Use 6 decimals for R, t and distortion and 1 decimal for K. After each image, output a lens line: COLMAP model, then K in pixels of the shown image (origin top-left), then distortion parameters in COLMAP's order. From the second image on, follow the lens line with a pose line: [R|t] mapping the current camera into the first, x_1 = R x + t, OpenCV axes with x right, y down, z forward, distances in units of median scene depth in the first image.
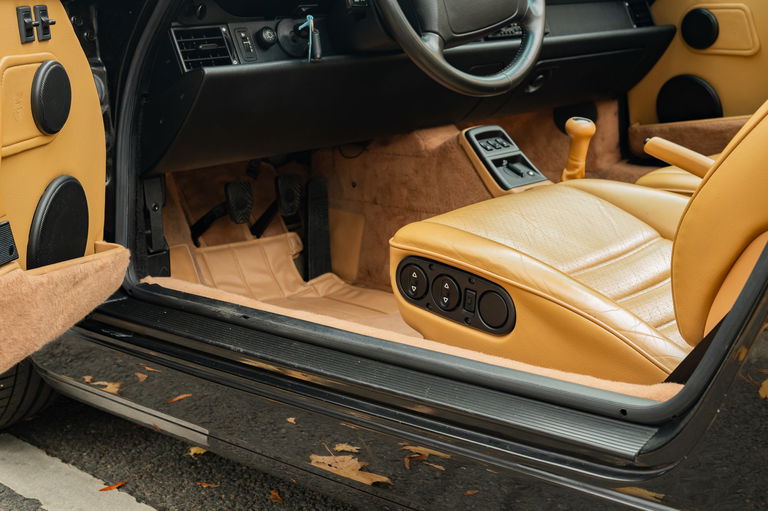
lens RADIAL K [[1178.7, 0, 384.0], [0, 1178.7, 255.5], [0, 0, 1]] dist [-0.007786, -0.074819]
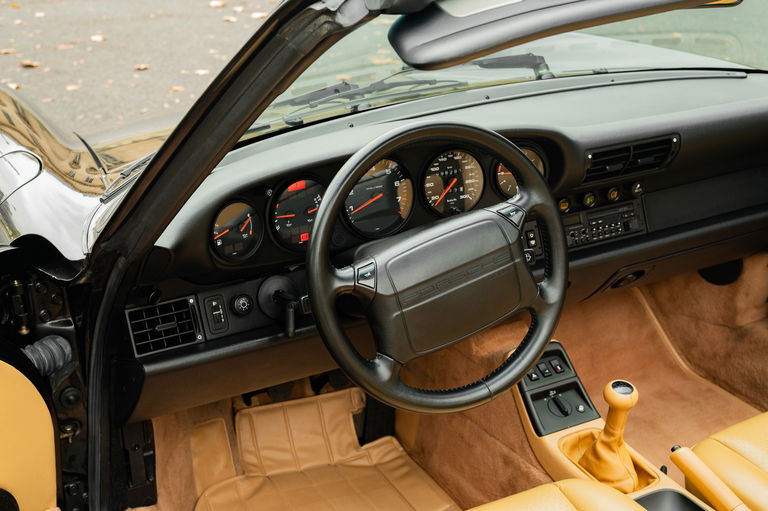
lens RADIAL K [[1178.7, 0, 384.0], [0, 1178.7, 255.5], [0, 0, 1]] dist [-0.007786, -0.074819]
pose [[0.947531, 0.137439, -0.288610, 0.219880], [-0.083053, 0.977693, 0.192920, -0.334647], [0.308686, -0.158828, 0.937809, 0.133810]]
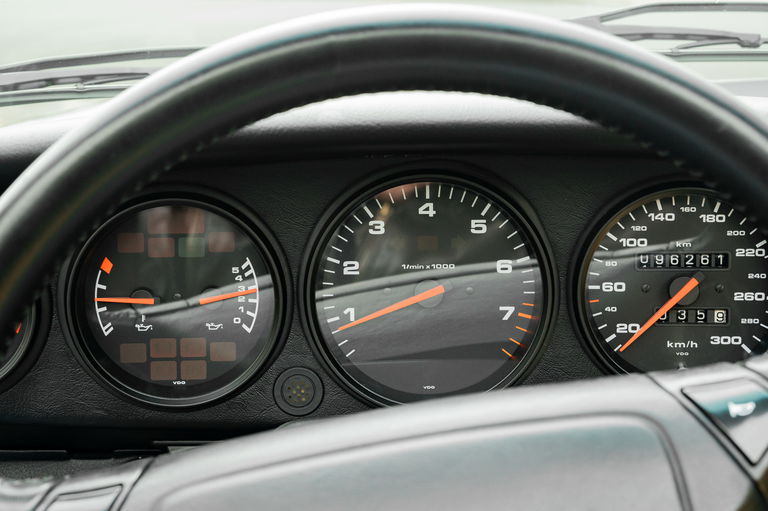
lens RADIAL K [[1163.7, 0, 397.6], [0, 1163.7, 254.1], [0, 0, 1]] dist [-0.034271, -0.023022]
pose [[0.662843, 0.209553, -0.718837, 0.168101], [-0.159250, 0.977529, 0.138120, -0.266405], [0.731627, 0.022923, 0.681319, 0.680807]]
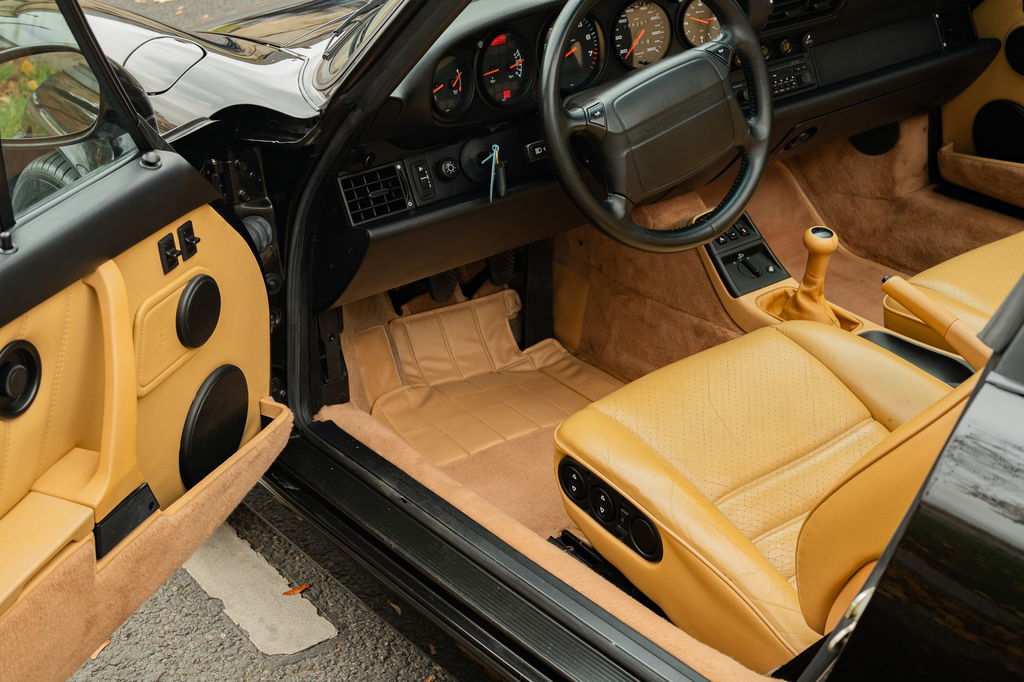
lens RADIAL K [[1571.6, 0, 512.0], [0, 1571.6, 341.0], [0, 0, 1]] dist [-0.007786, -0.074819]
pose [[0.984809, 0.066129, -0.160559, 0.123430], [-0.027651, 0.972568, 0.230970, -0.273300], [0.171428, -0.223021, 0.959622, -0.147911]]
